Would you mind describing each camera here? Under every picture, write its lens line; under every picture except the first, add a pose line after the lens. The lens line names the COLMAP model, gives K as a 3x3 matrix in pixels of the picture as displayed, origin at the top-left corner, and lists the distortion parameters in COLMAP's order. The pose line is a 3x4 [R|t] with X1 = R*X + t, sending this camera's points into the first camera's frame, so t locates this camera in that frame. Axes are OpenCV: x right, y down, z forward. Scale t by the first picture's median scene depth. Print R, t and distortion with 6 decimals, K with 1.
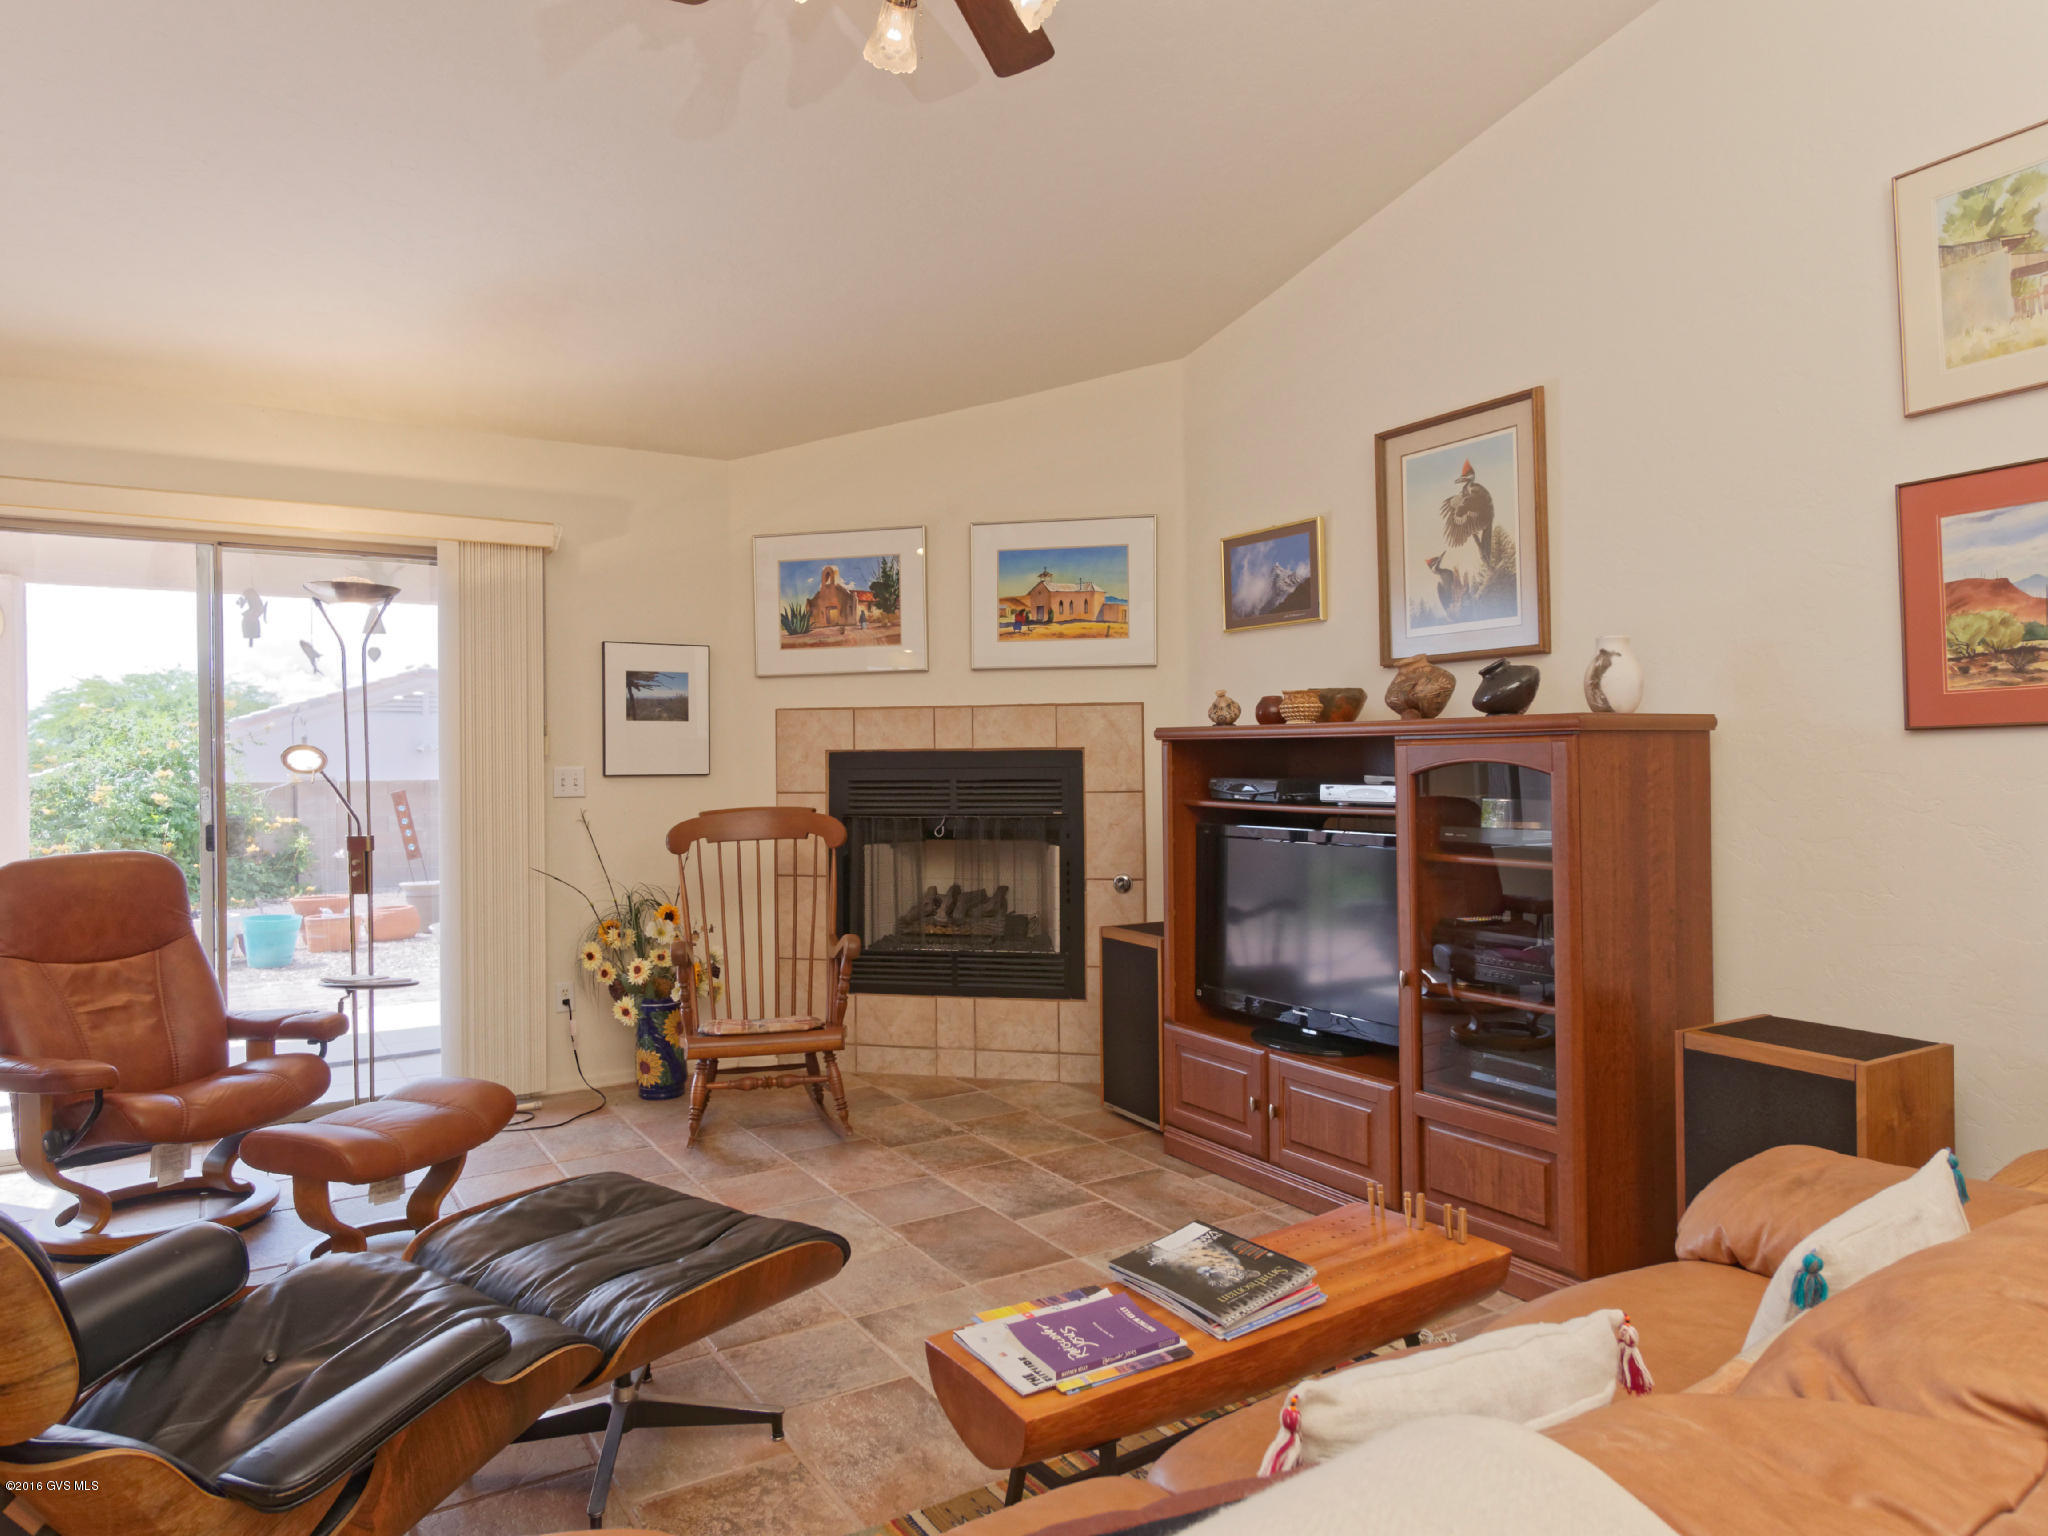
lens RADIAL K [[1294.1, 0, 1016.4], [0, 1294.1, 766.3], [0, 0, 1]] dist [-0.001366, 0.000002]
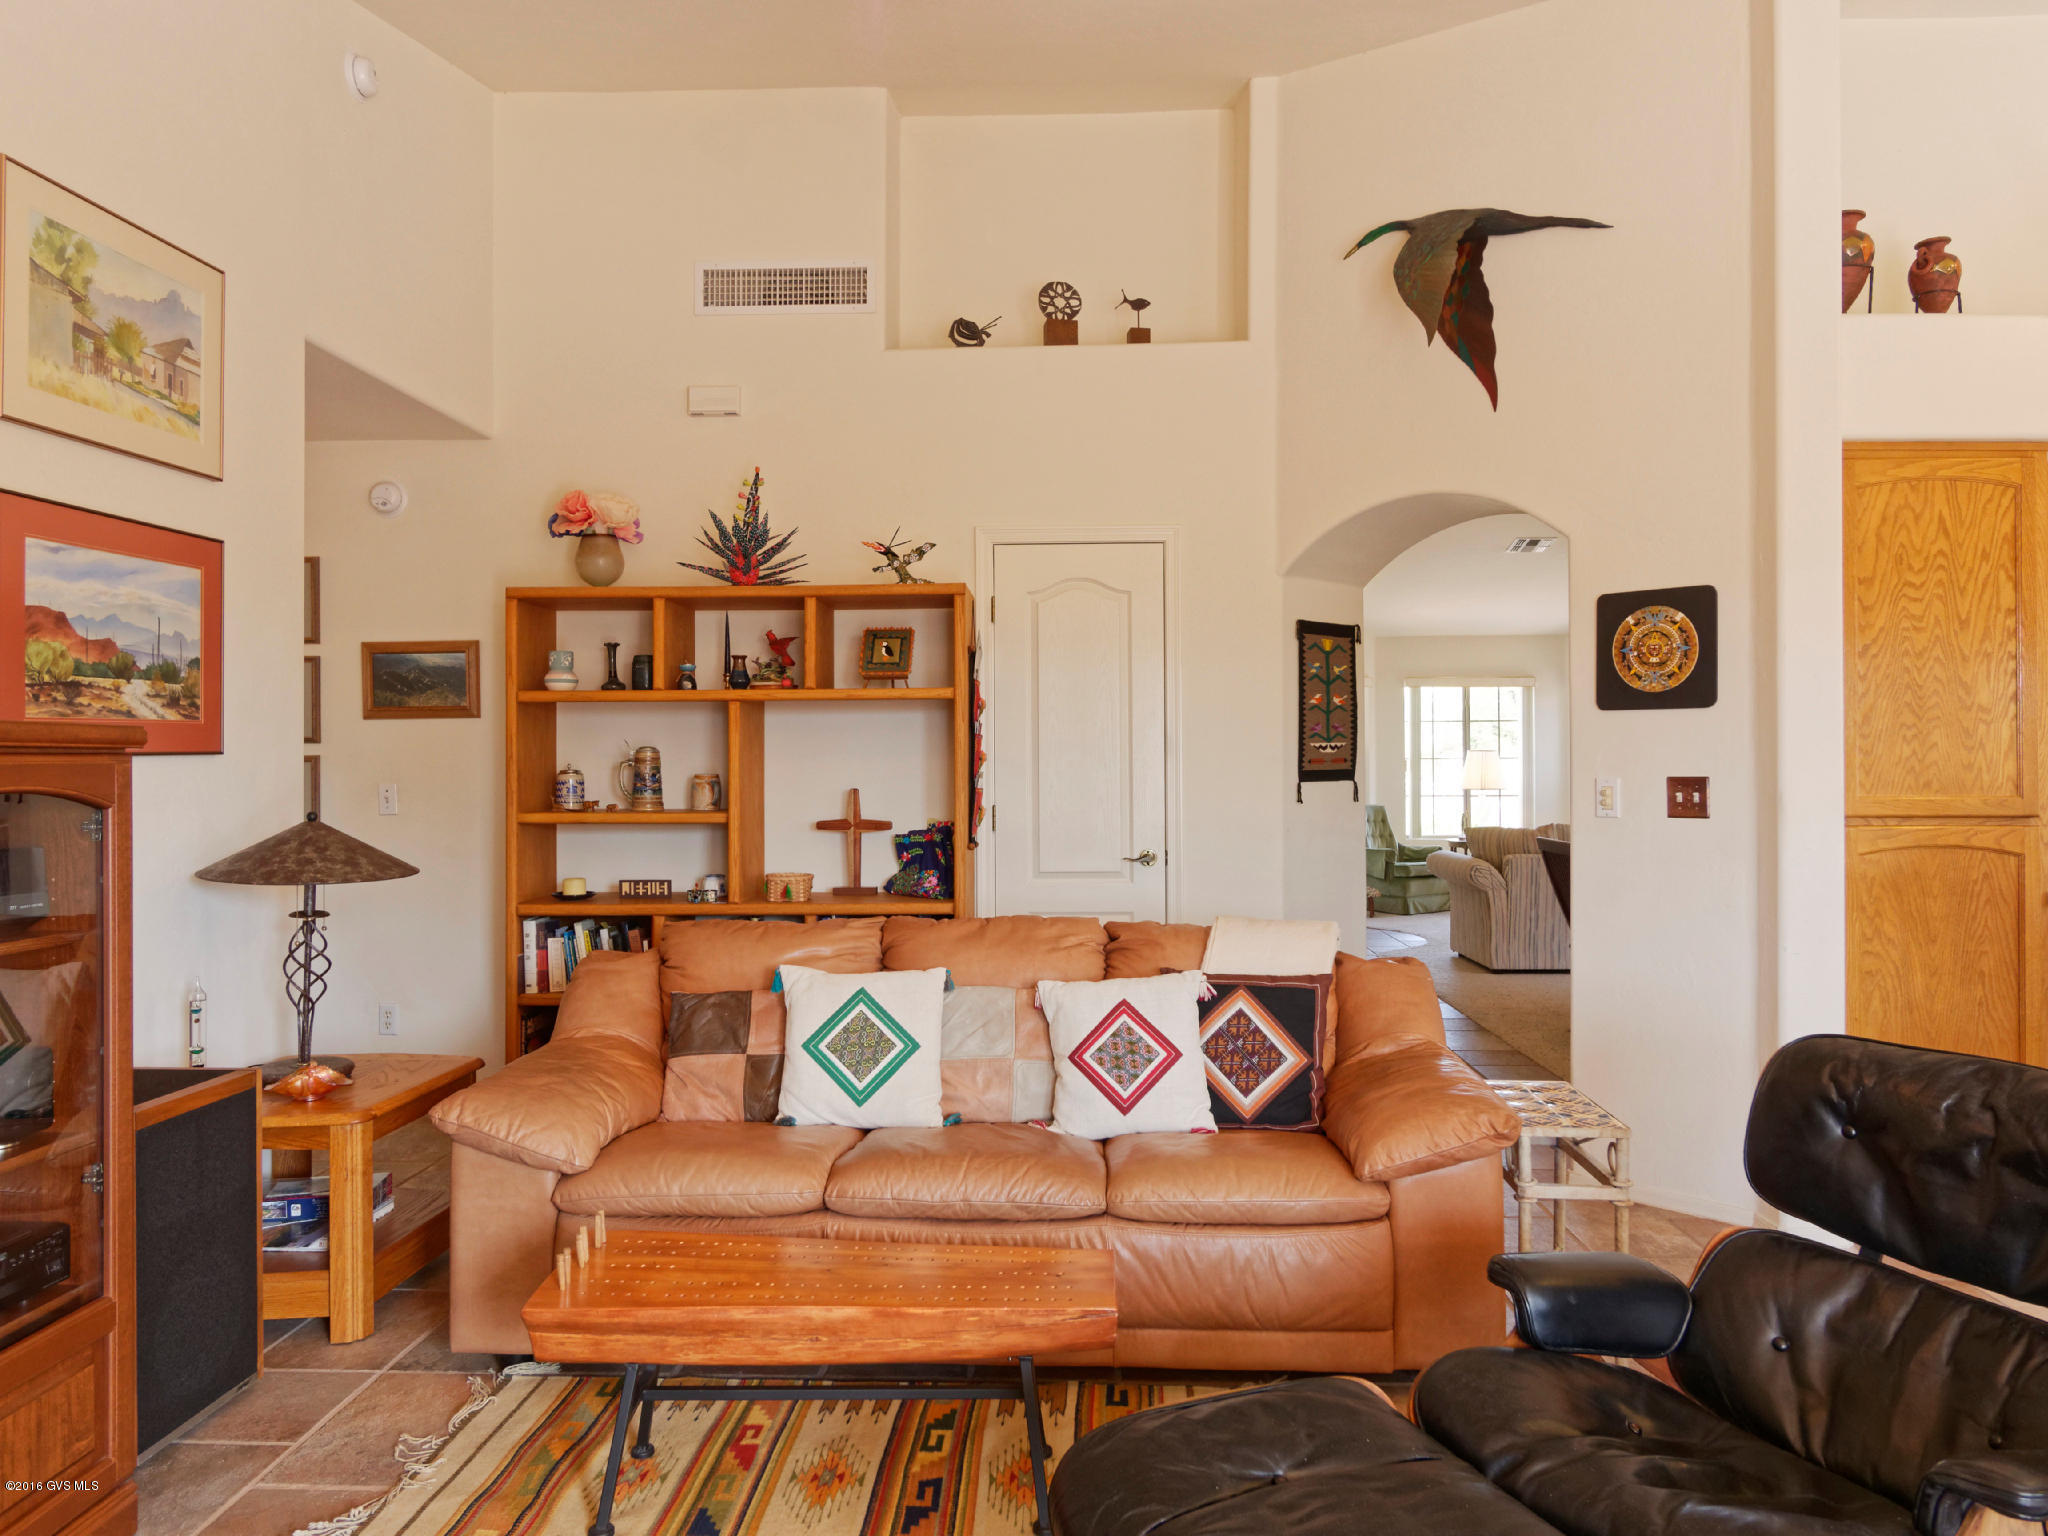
lens RADIAL K [[1413.6, 0, 1026.4], [0, 1413.6, 764.8], [0, 0, 1]] dist [0.005537, 0.003064]
pose [[-0.818180, 0.011565, 0.574847, -0.431365], [0.012646, 0.999918, -0.002117, -0.009611], [-0.574824, 0.005538, -0.818259, 1.238158]]
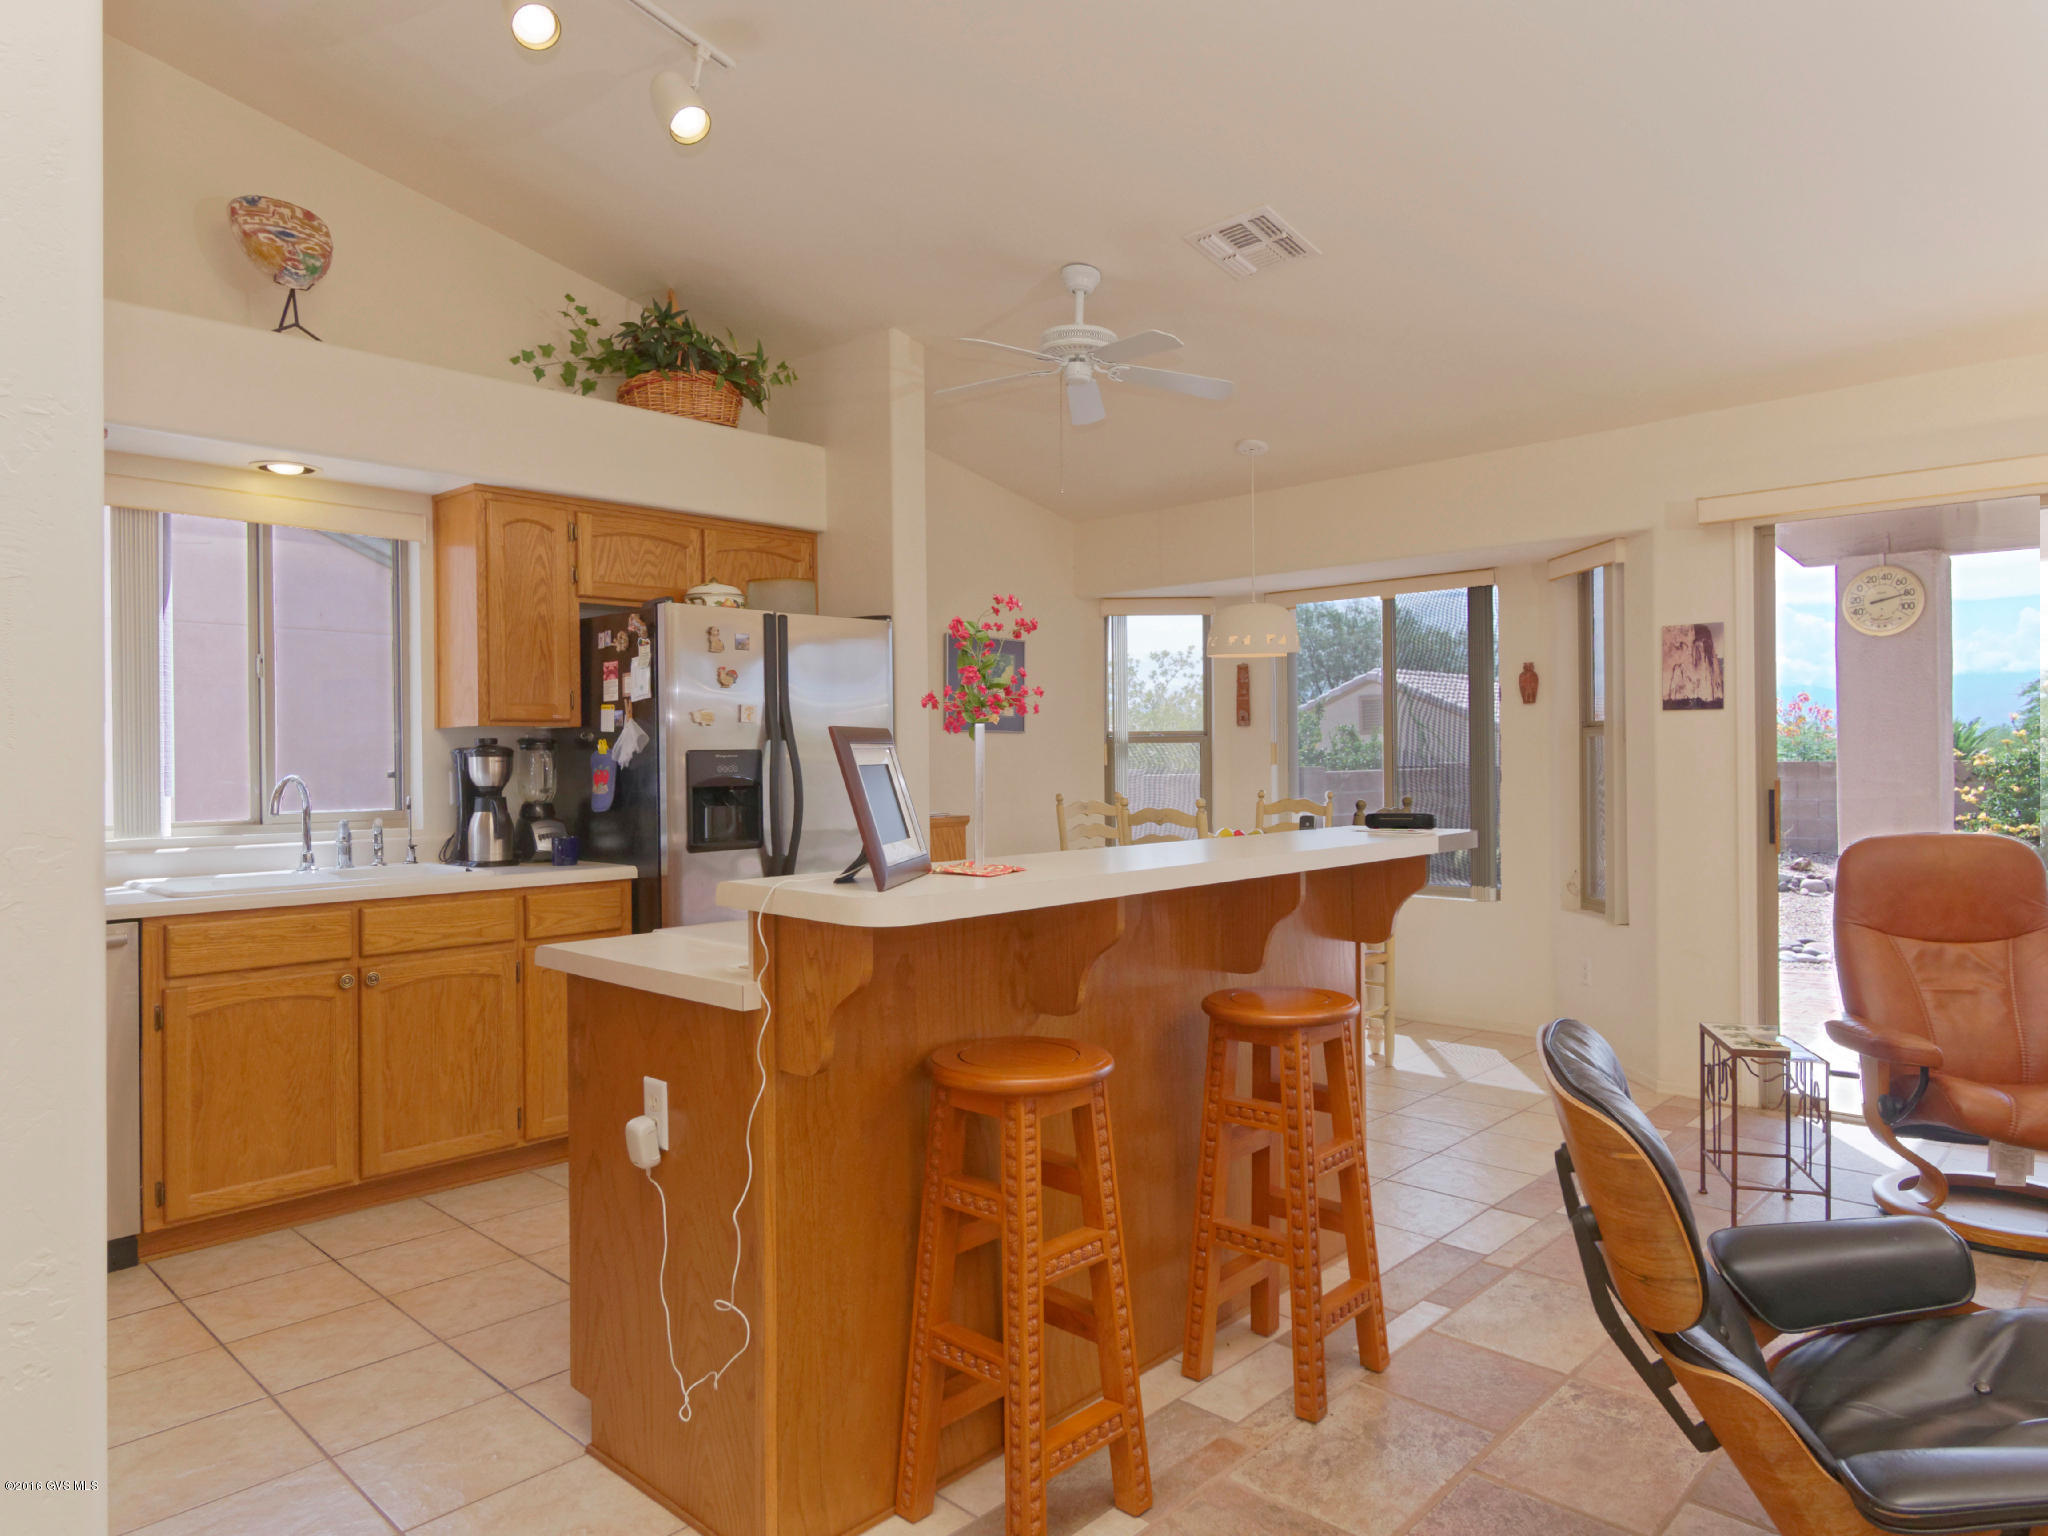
lens RADIAL K [[1294.1, 0, 1020.5], [0, 1294.1, 767.0], [0, 0, 1]] dist [-0.001366, 0.000002]
pose [[0.246280, 0.012407, -0.969119, 0.093907], [0.006229, 0.999877, 0.014384, -0.003844], [0.969179, -0.009579, 0.246172, 0.066537]]
